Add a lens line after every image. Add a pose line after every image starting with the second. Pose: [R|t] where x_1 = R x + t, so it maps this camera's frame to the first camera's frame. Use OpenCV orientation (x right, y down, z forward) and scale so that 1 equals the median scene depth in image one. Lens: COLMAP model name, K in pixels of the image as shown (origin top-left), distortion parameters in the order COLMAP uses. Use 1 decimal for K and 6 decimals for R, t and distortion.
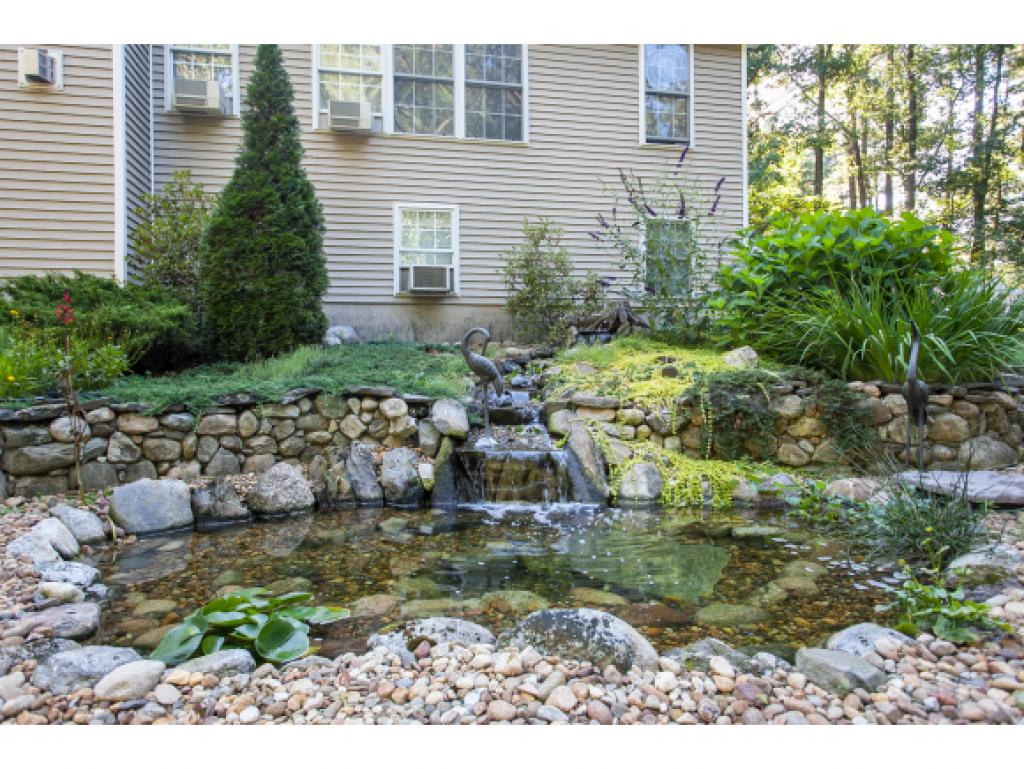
lens RADIAL K [[610.3, 0, 512.2], [0, 610.3, 377.8], [0, 0, 1]] dist [-0.015946, 0.008493]
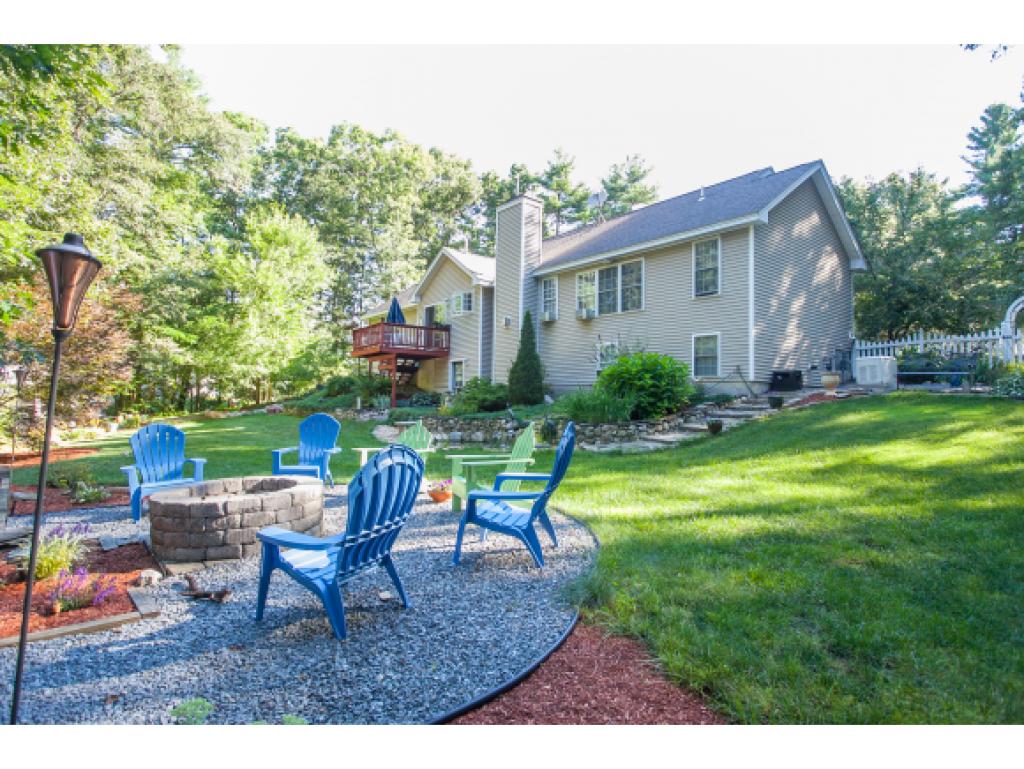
lens RADIAL K [[553.9, 0, 509.9], [0, 553.9, 379.8], [0, 0, 1]] dist [0.005365, 0.000320]
pose [[0.473916, -0.021942, -0.880297, 3.171524], [-0.016485, 0.999293, -0.033783, -0.110709], [0.880416, 0.030522, 0.473219, -0.755120]]
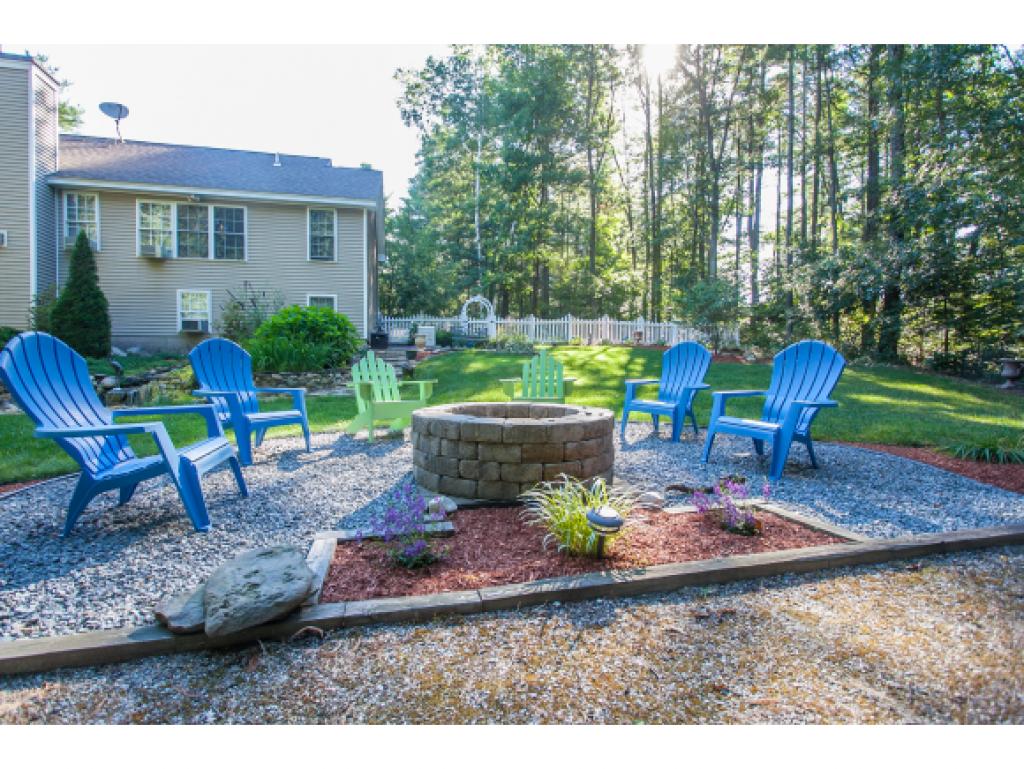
lens RADIAL K [[485.2, 0, 515.7], [0, 485.2, 382.0], [0, 0, 1]] dist [-0.004089, 0.000613]
pose [[0.999533, 0.005734, 0.030031, 1.865831], [-0.006003, 0.999943, 0.008875, 0.034801], [-0.029978, -0.009051, 0.999510, -1.480438]]
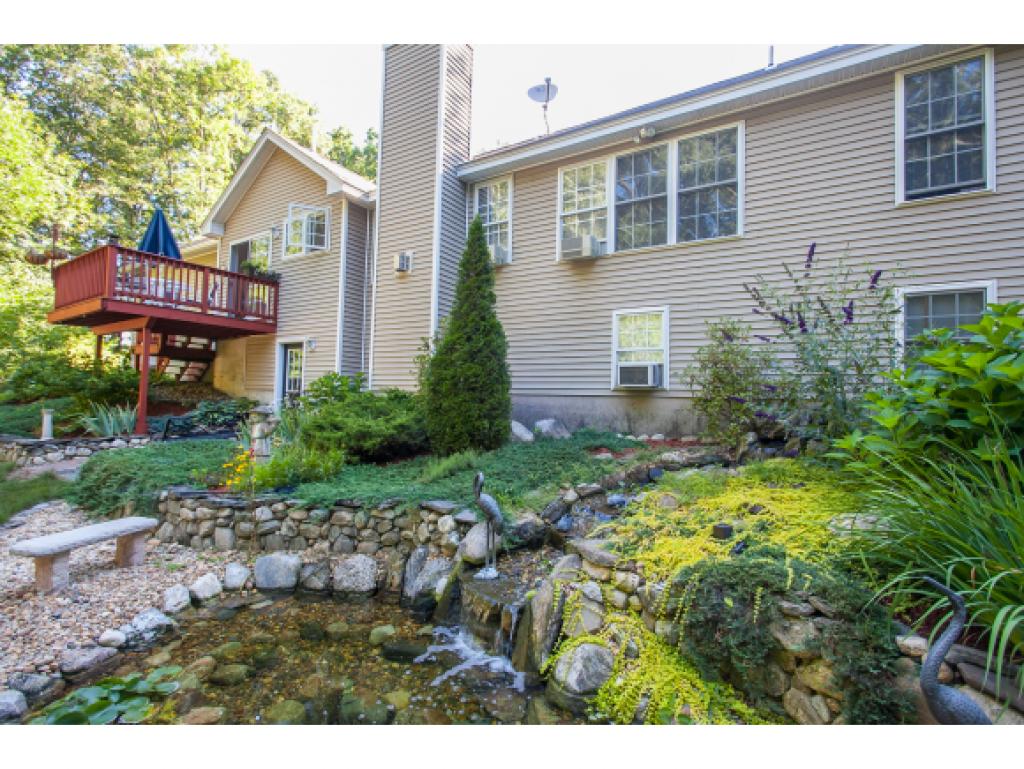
lens RADIAL K [[485.2, 0, 504.1], [0, 485.2, 381.1], [0, 0, 1]] dist [-0.004089, 0.000613]
pose [[0.723072, -0.000748, -0.690772, 0.591317], [-0.032428, 0.998860, -0.035026, -0.215925], [0.690011, 0.047727, 0.722224, 0.346152]]
